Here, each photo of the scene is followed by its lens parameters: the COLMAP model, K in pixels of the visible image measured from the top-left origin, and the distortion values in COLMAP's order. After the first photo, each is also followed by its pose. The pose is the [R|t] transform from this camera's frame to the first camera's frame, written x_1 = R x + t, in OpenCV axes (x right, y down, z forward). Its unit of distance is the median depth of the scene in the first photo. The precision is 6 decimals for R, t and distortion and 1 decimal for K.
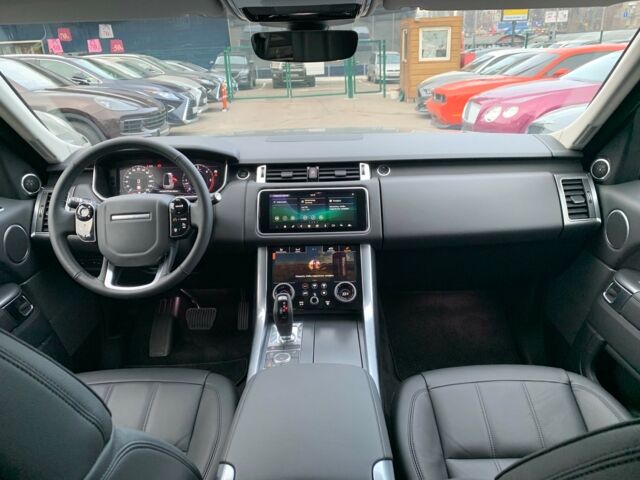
lens RADIAL K [[488.4, 0, 320.5], [0, 488.4, 235.4], [0, 0, 1]] dist [0.038860, -0.039314]
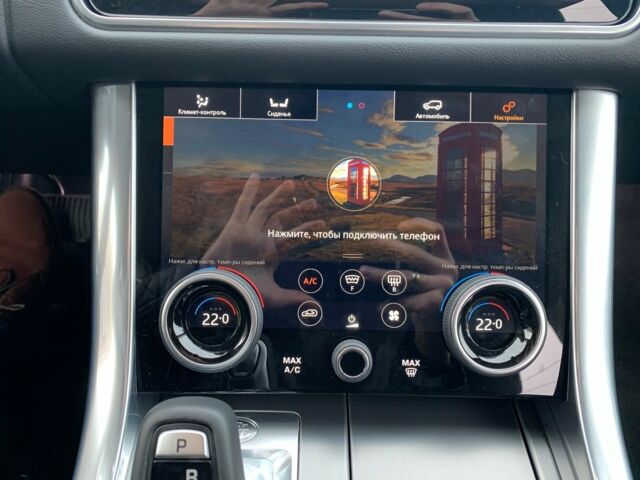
lens RADIAL K [[488.4, 0, 320.5], [0, 488.4, 235.4], [0, 0, 1]] dist [0.038860, -0.039314]
pose [[0.999132, 0.030333, 0.028566, -0.032831], [-0.039302, 0.913743, 0.404388, -0.006206], [-0.013835, -0.405160, 0.914141, 0.781043]]
